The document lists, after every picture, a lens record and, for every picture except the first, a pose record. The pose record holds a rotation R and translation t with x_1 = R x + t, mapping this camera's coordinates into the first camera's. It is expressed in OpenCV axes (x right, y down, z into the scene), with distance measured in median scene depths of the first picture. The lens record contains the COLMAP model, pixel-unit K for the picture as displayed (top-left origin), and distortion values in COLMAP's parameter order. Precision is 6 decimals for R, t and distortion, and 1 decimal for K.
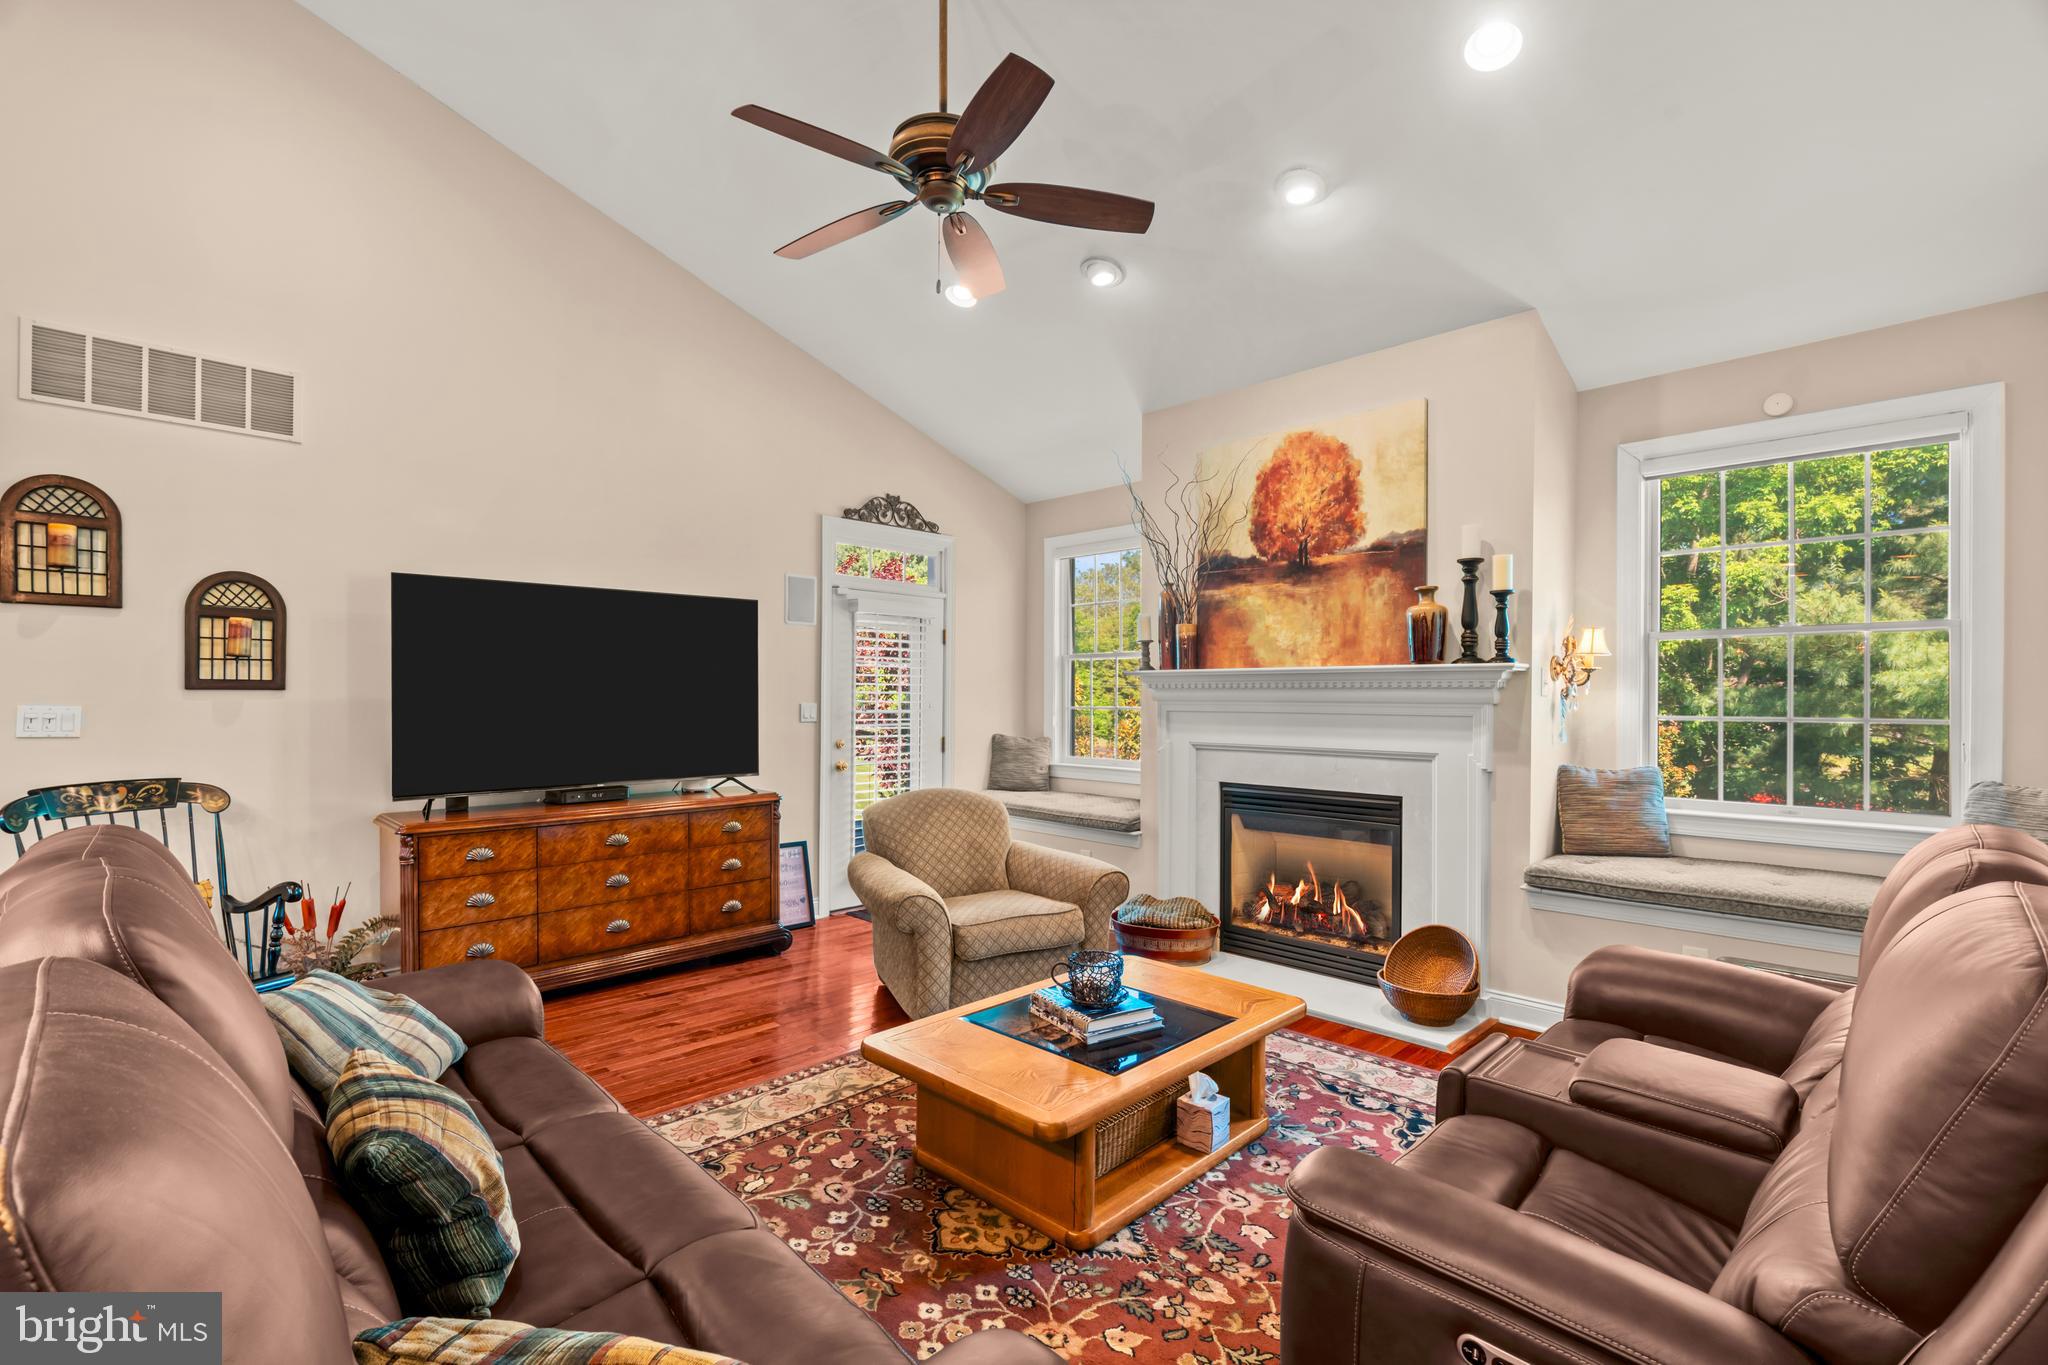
lens RADIAL K [[917.0, 0, 1025.4], [0, 917.0, 701.5], [0, 0, 1]] dist [-0.003276, 0.000062]
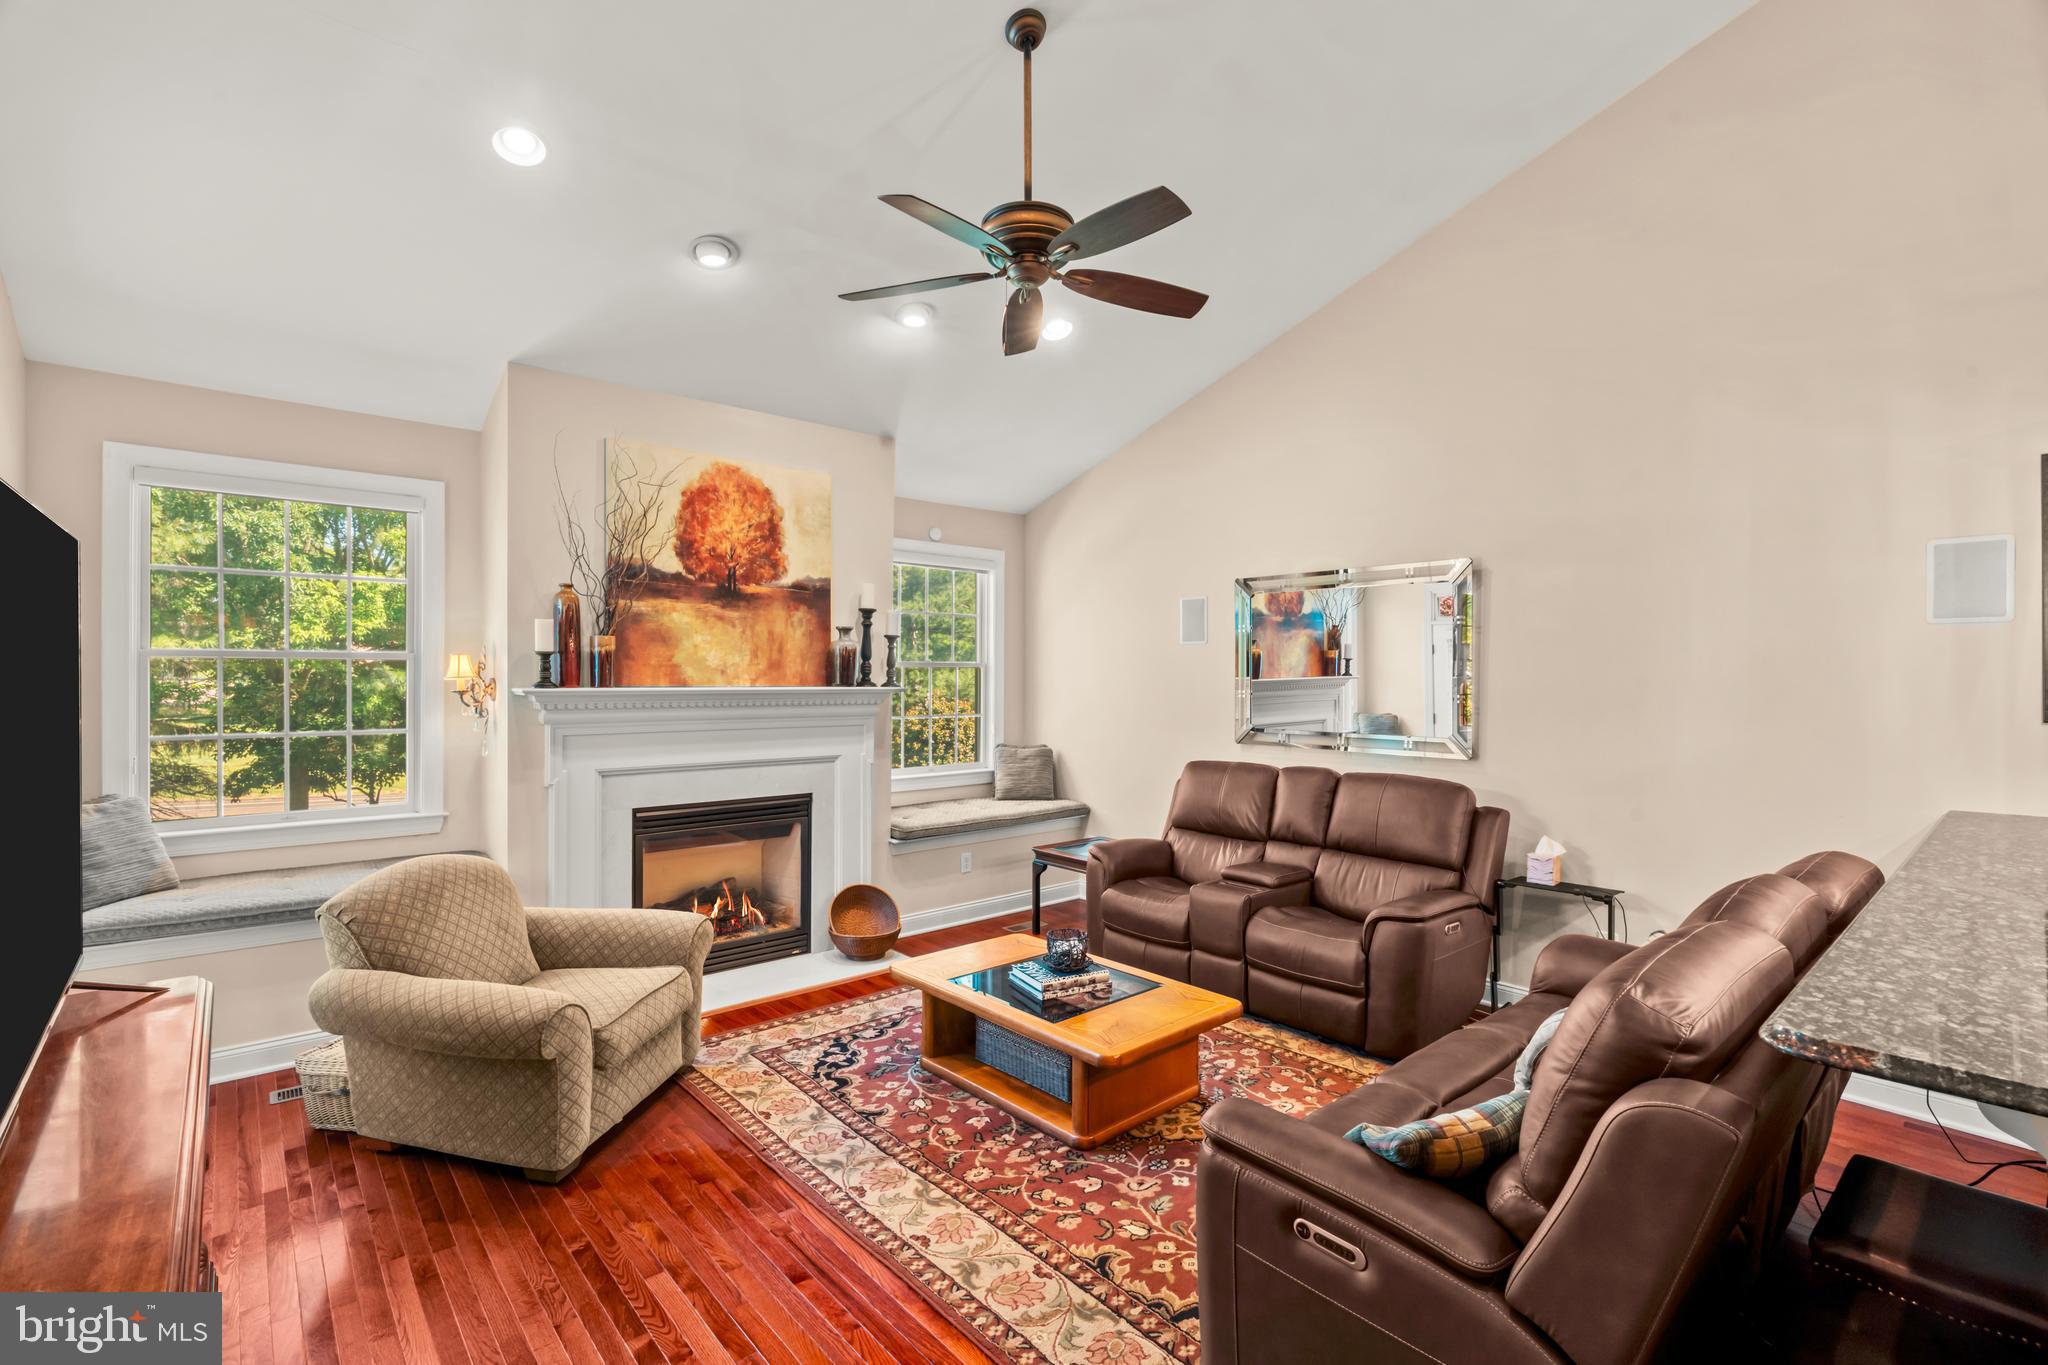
lens RADIAL K [[919.9, 0, 1027.0], [0, 919.9, 681.9], [0, 0, 1]] dist [-0.004171, 0.000077]
pose [[0.061444, -0.012416, 0.998033, -0.759562], [-0.001679, 0.999920, 0.012543, -0.058011], [-0.998109, -0.002446, 0.061418, 0.606632]]
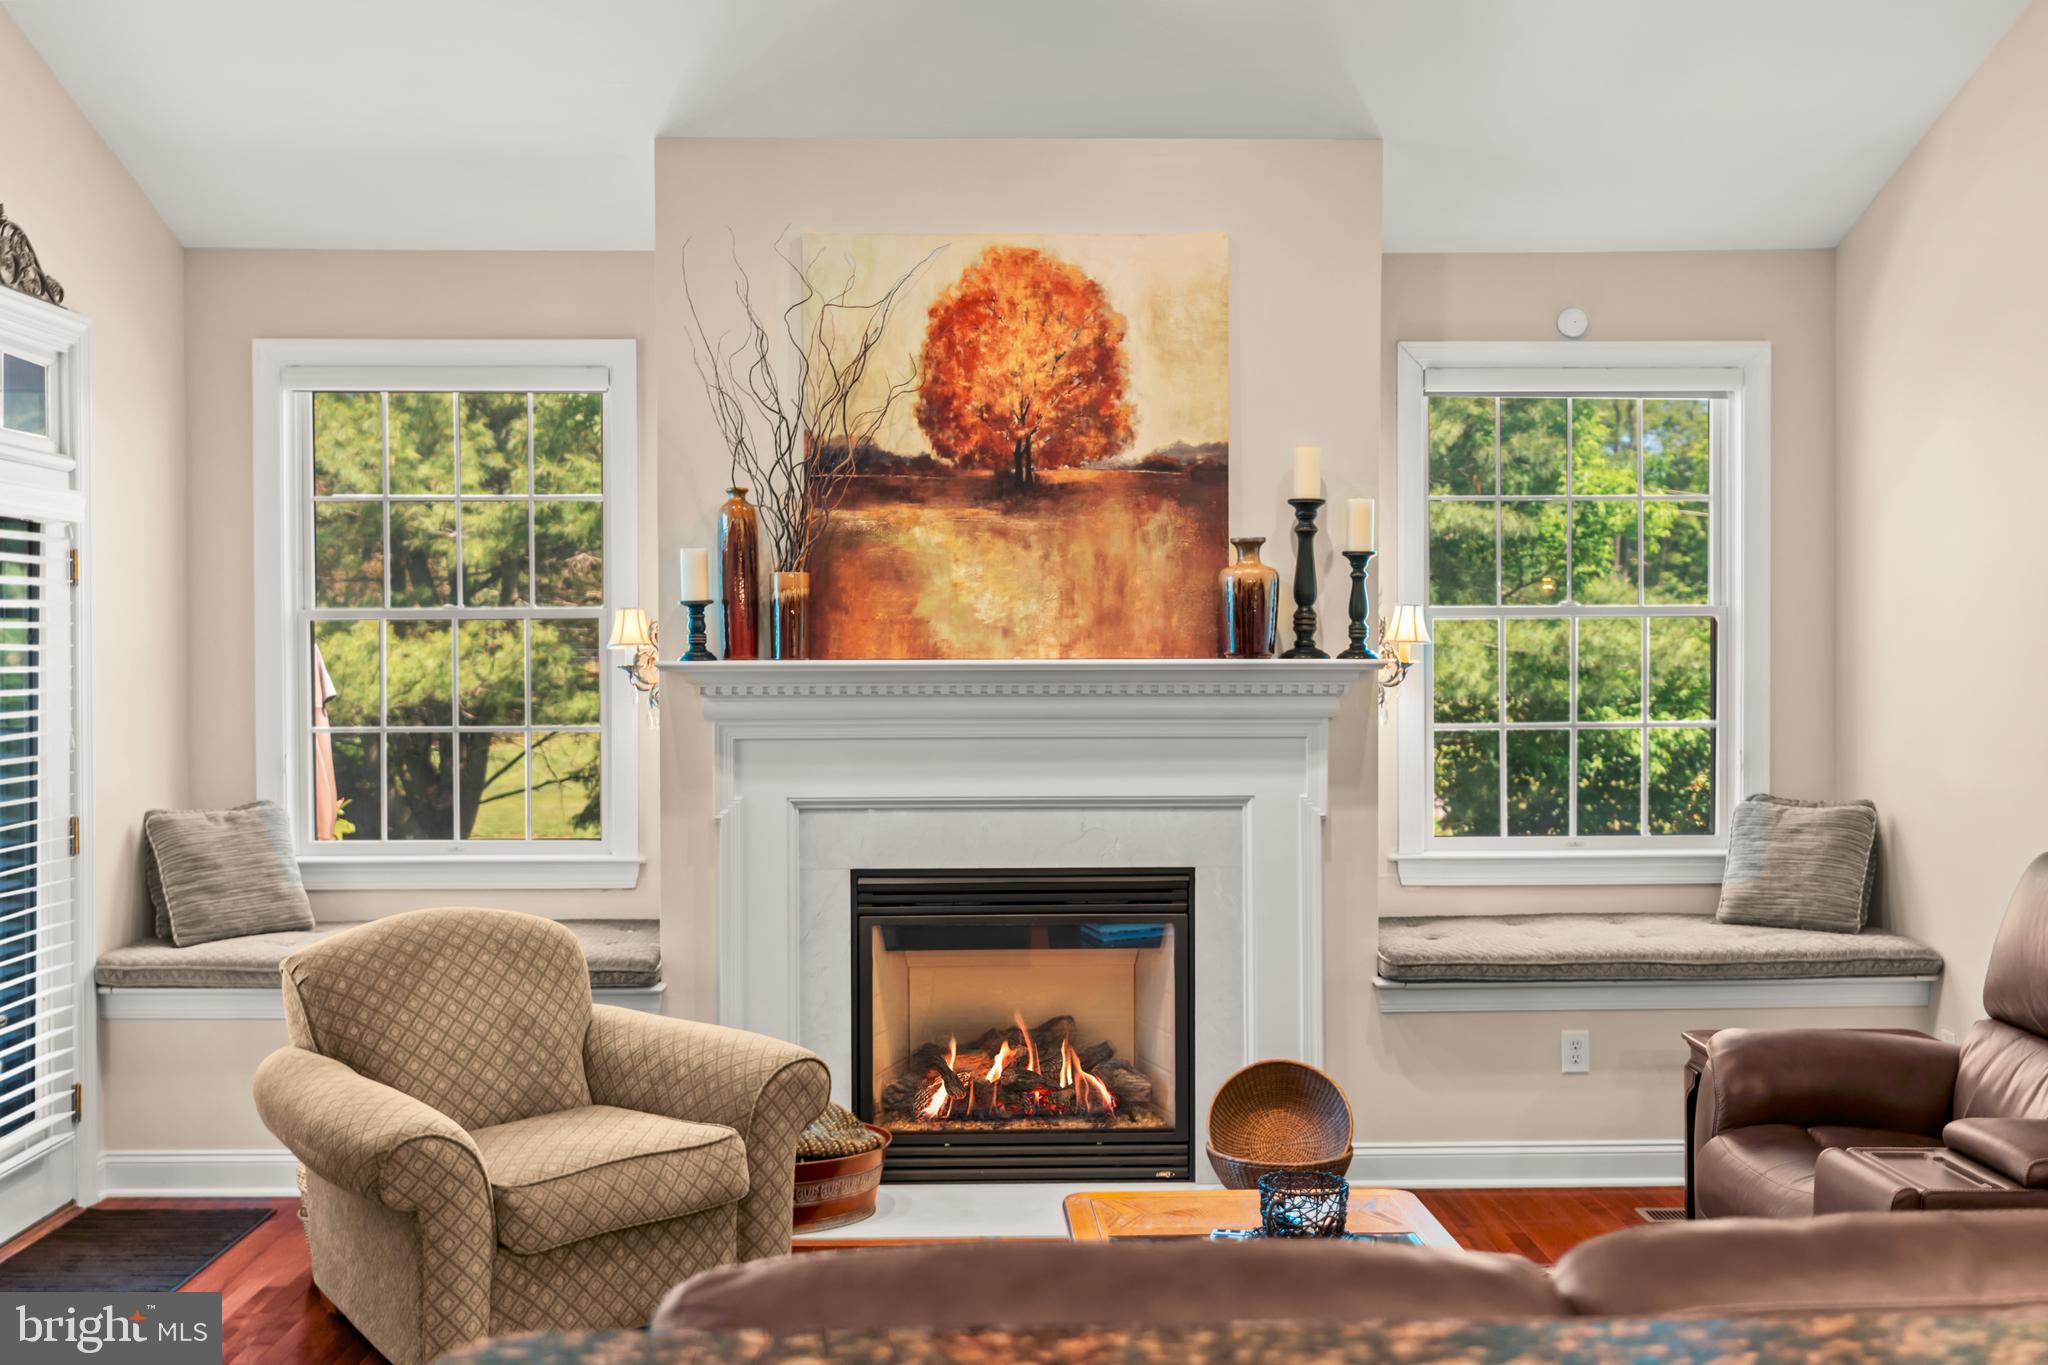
lens RADIAL K [[1973.0, 0, 1024.0], [0, 1973.0, 682.5], [0, 0, 1]] dist [0.012609, 0.004792]
pose [[0.686423, -0.020399, 0.726916, -0.612658], [0.009868, 0.999776, 0.018739, -0.046595], [-0.727136, -0.005690, 0.686470, 0.153438]]
